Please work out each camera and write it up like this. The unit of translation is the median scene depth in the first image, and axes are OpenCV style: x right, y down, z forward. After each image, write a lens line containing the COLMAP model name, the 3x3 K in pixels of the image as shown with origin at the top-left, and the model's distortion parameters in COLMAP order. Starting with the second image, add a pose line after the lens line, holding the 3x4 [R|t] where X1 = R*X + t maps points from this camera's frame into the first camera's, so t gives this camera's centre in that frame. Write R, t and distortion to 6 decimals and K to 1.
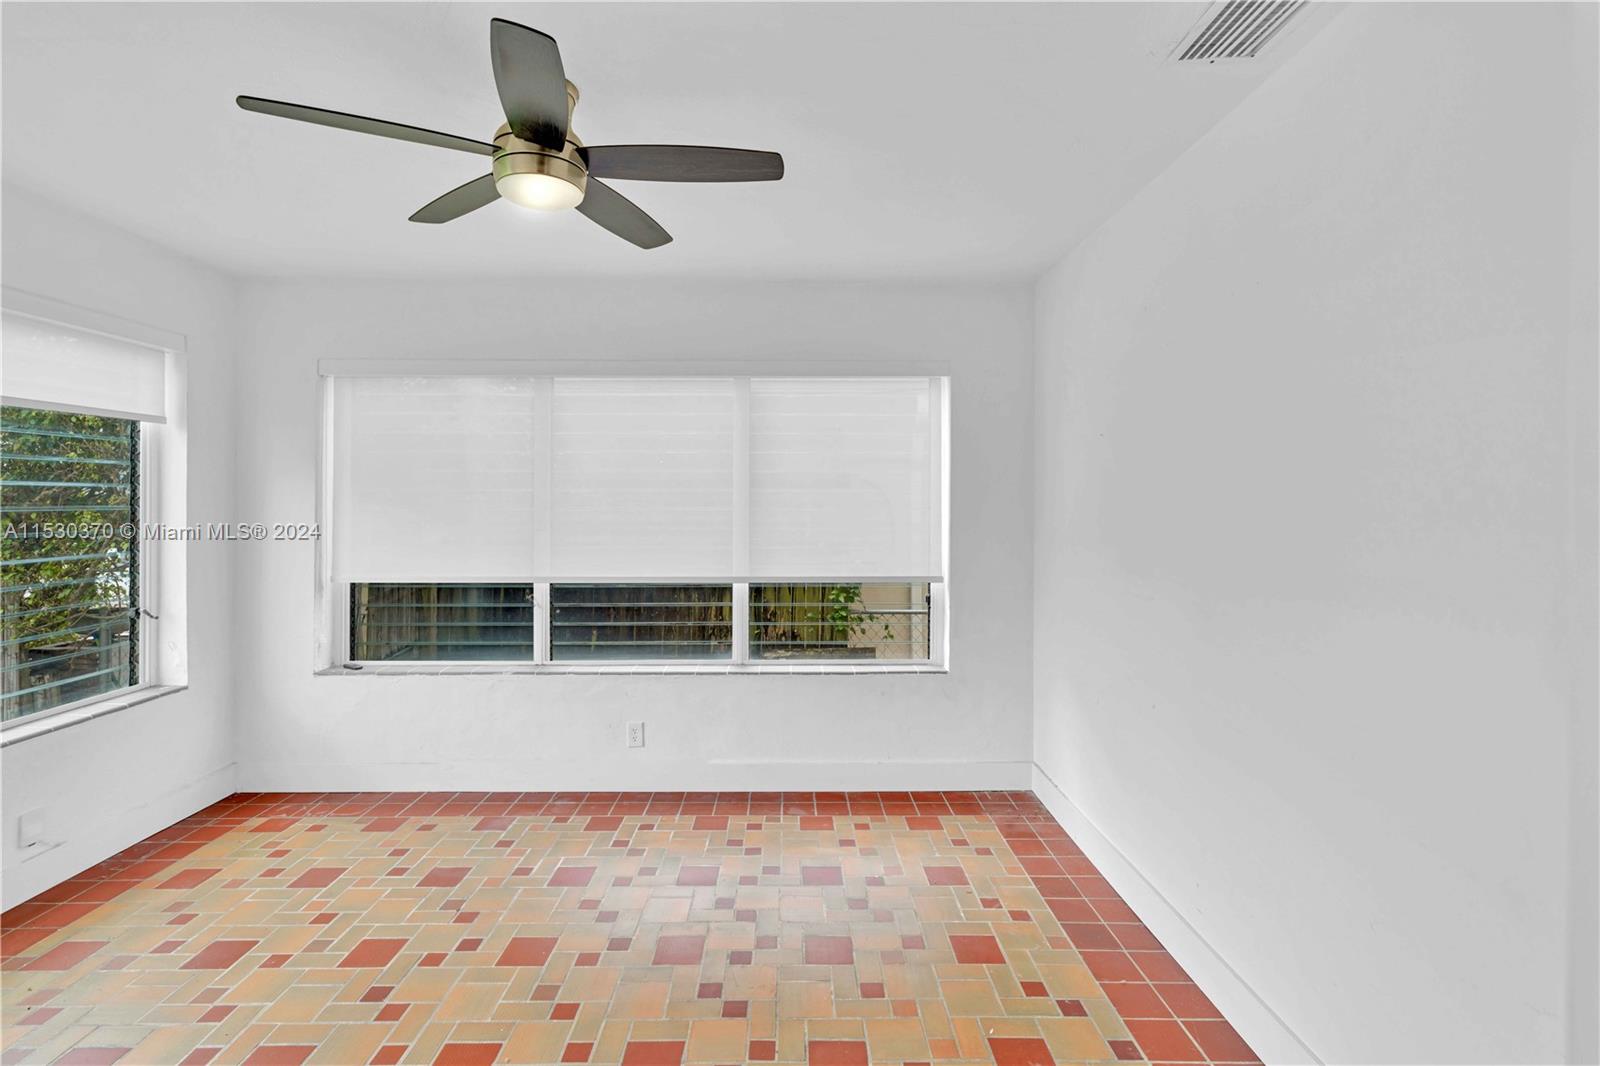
lens RADIAL K [[733.5, 0, 800.1], [0, 733.5, 504.7], [0, 0, 1]] dist [-0.001029, 0.000974]
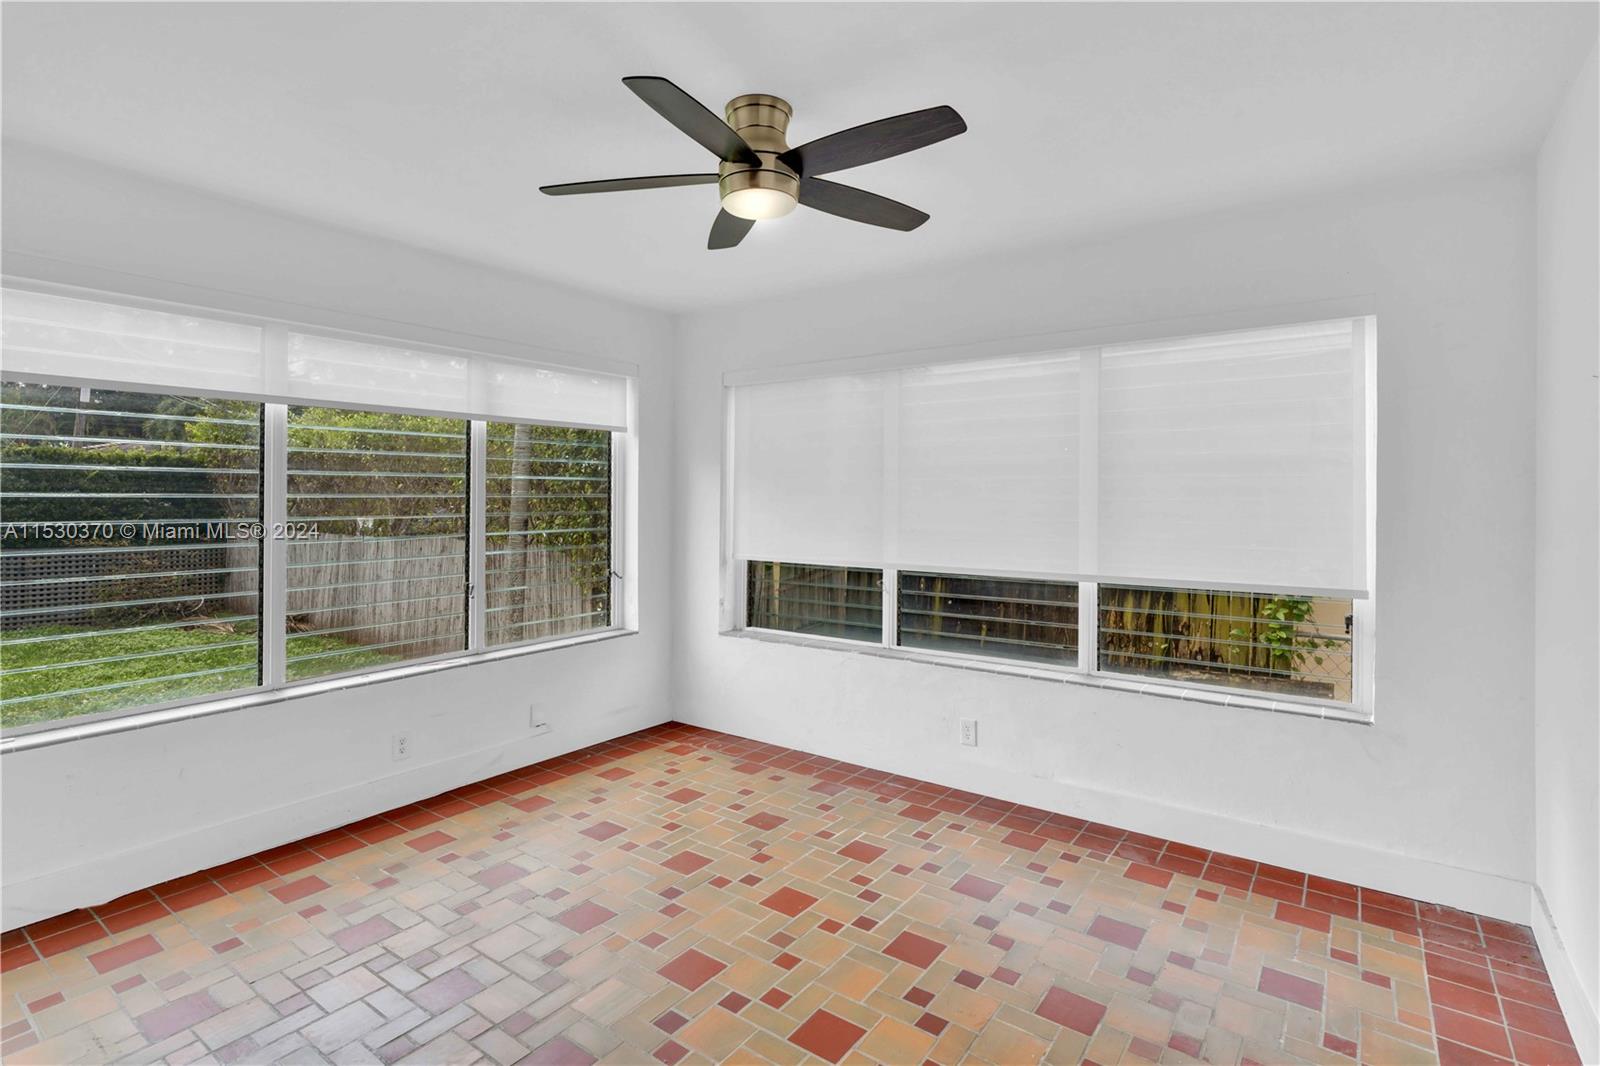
lens RADIAL K [[770.4, 0, 801.4], [0, 770.4, 494.2], [0, 0, 1]] dist [-0.000862, 0.001451]
pose [[0.805356, -0.001860, -0.592789, 0.197764], [-0.002474, 0.999976, -0.006498, 0.008805], [0.592786, 0.006700, 0.805332, 0.055318]]
